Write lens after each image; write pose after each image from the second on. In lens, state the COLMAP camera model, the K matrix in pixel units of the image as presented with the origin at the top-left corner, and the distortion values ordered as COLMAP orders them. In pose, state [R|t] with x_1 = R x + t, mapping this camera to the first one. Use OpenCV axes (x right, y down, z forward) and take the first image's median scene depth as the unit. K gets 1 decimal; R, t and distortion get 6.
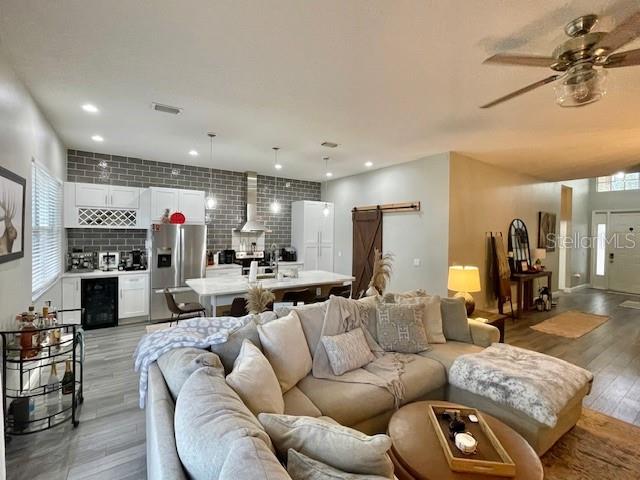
lens RADIAL K [[295.2, 0, 319.3], [0, 295.2, 238.0], [0, 0, 1]] dist [-0.000200, -0.000378]
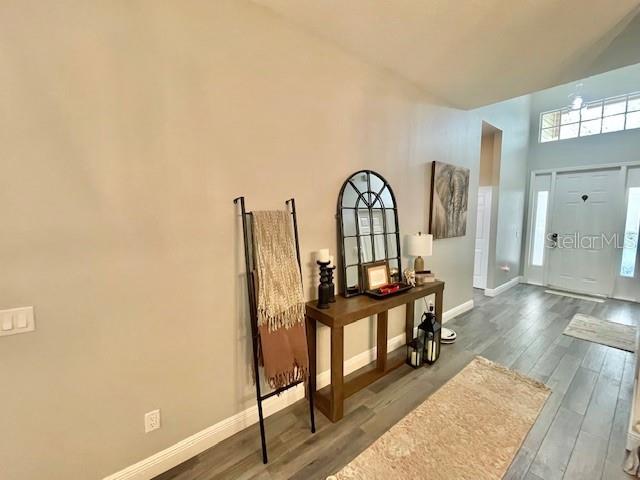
lens RADIAL K [[274.6, 0, 321.9], [0, 274.6, 234.4], [0, 0, 1]] dist [-0.000908, 0.000048]
pose [[0.996160, -0.015393, 0.086184, 0.415265], [0.008783, 0.997027, 0.076551, -0.000396], [-0.087106, -0.075500, 0.993334, 0.432115]]
